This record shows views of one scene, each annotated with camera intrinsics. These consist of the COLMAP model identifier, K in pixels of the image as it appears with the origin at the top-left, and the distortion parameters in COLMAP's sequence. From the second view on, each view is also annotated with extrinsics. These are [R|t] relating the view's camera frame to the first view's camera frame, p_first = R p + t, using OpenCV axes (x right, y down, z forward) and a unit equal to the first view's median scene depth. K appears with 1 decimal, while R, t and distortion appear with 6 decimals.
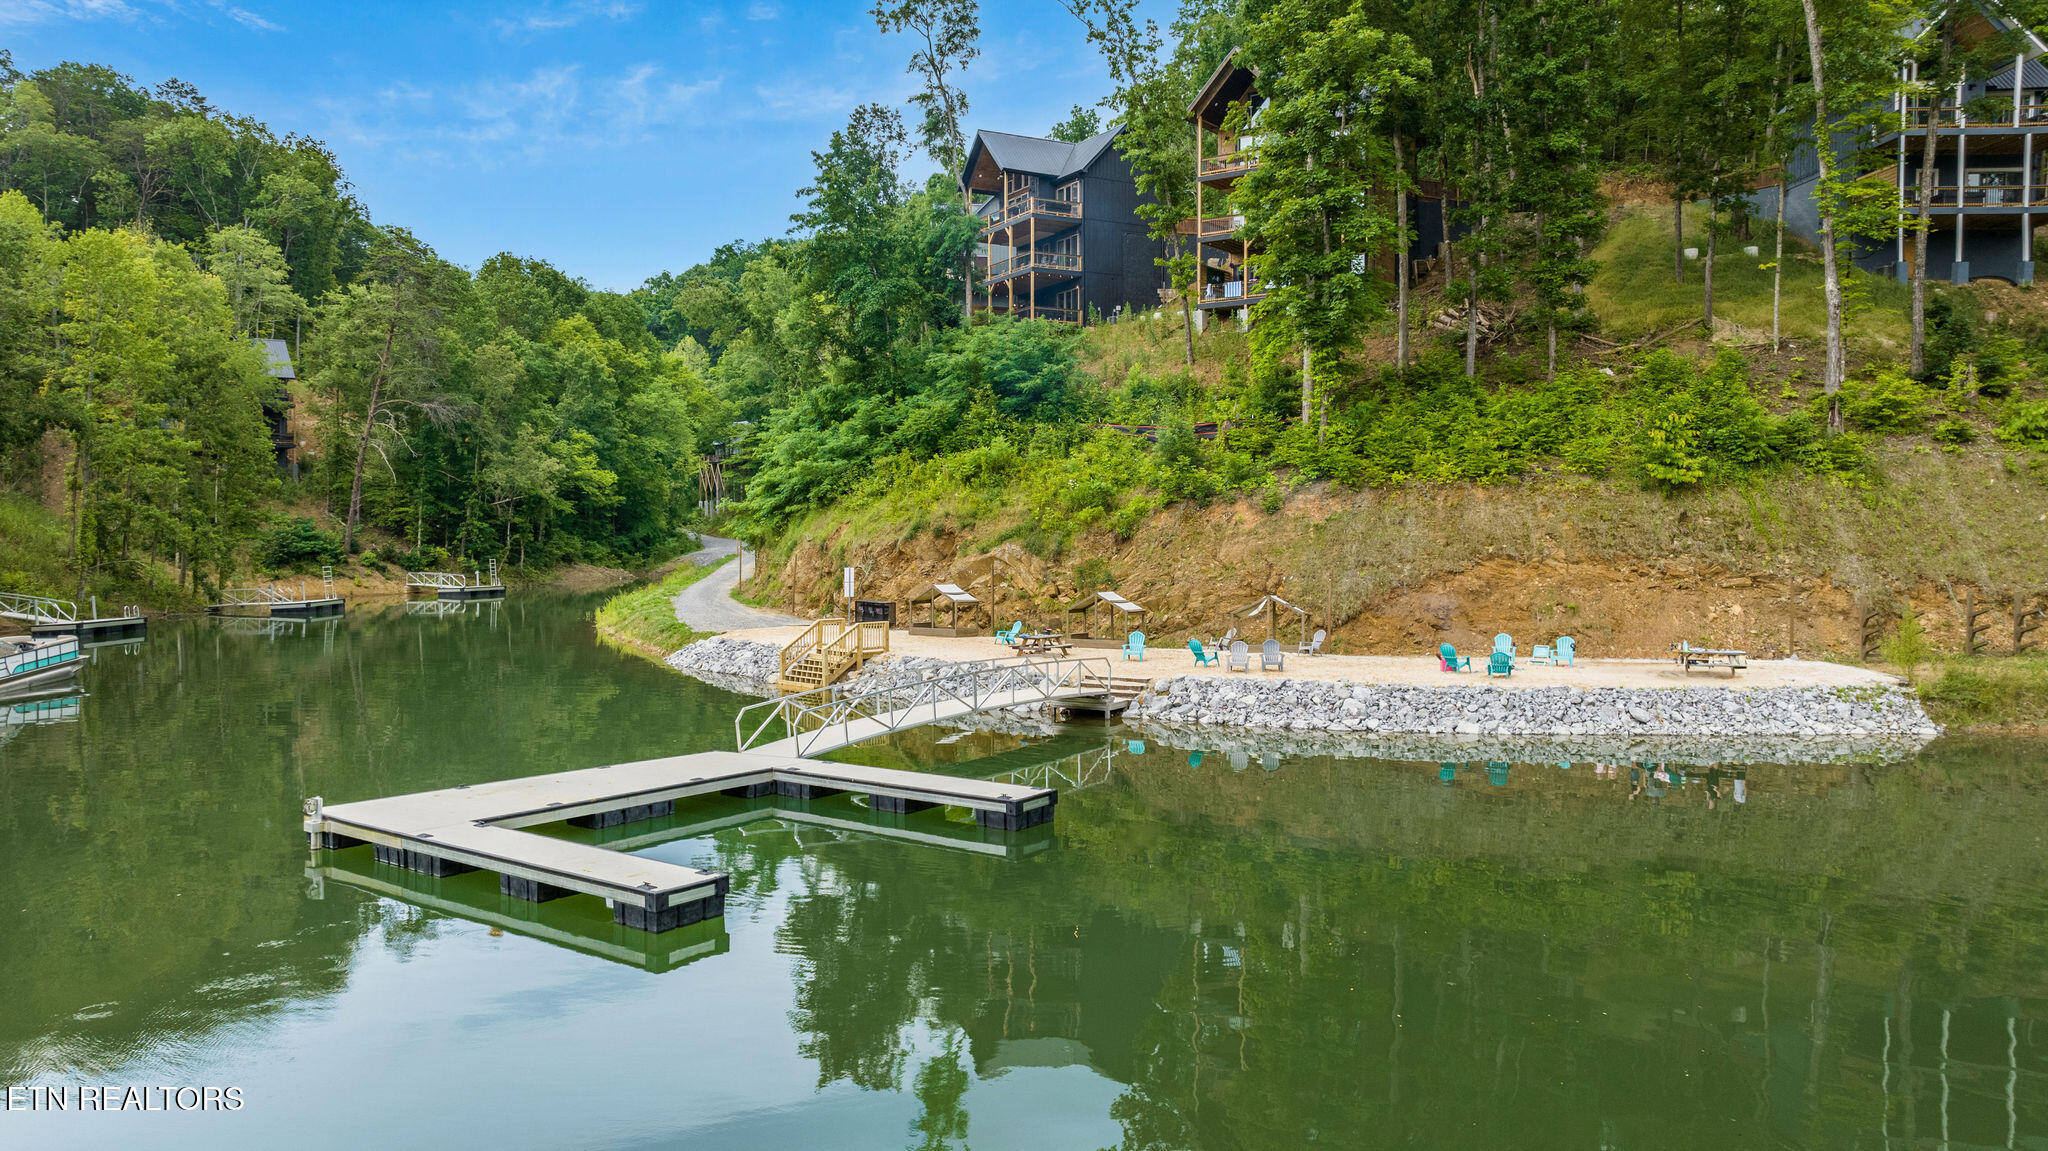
lens RADIAL K [[1434.9, 0, 1062.0], [0, 1434.9, 586.0], [0, 0, 1]] dist [-0.005550, -0.002434]
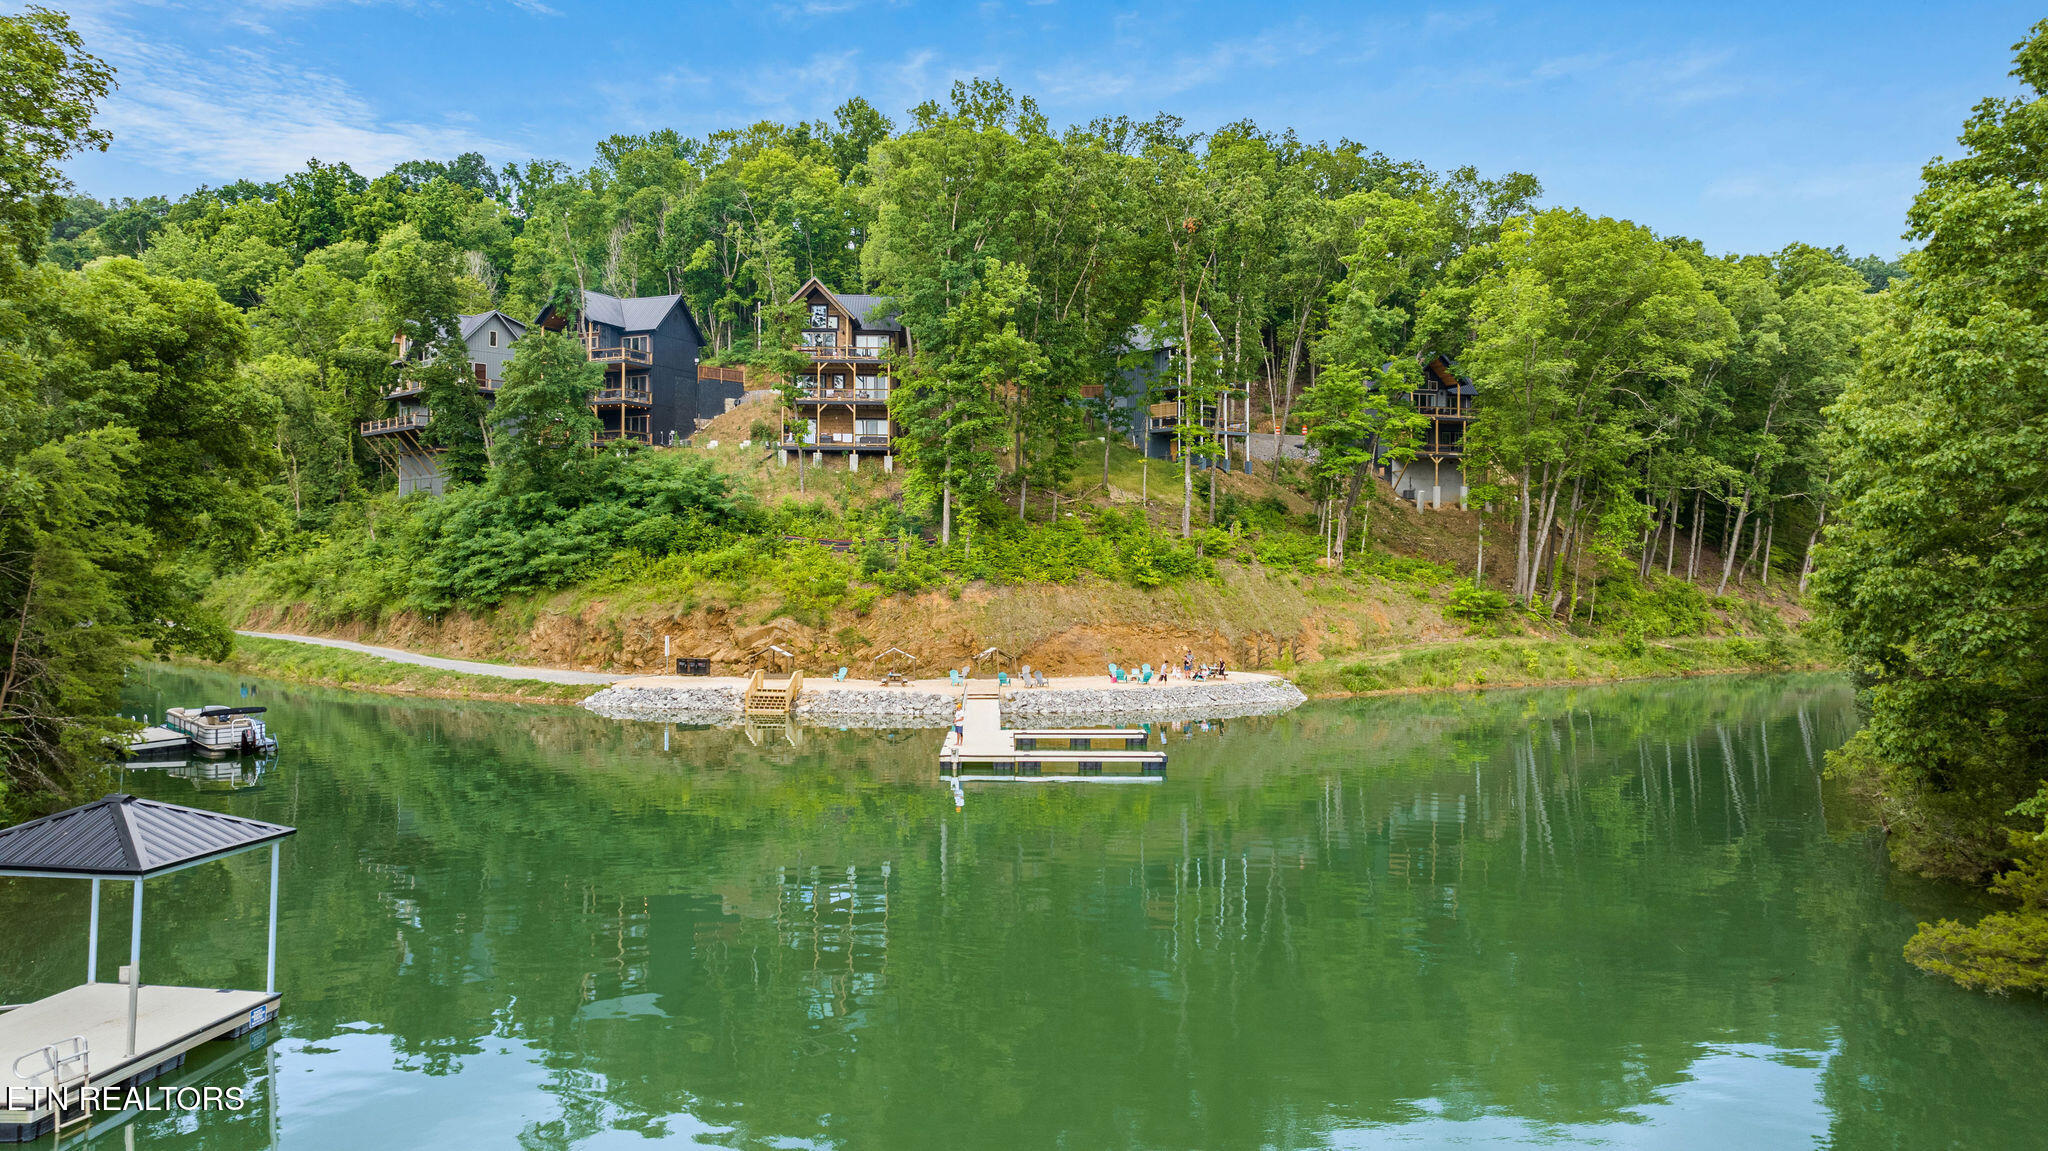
lens RADIAL K [[1434.9, 0, 1062.0], [0, 1434.9, 586.0], [0, 0, 1]] dist [-0.005550, -0.002434]
pose [[0.793055, -0.002577, 0.609144, -0.802725], [0.018233, 0.999643, -0.019510, -0.031048], [-0.608877, 0.026579, 0.792820, -0.448159]]
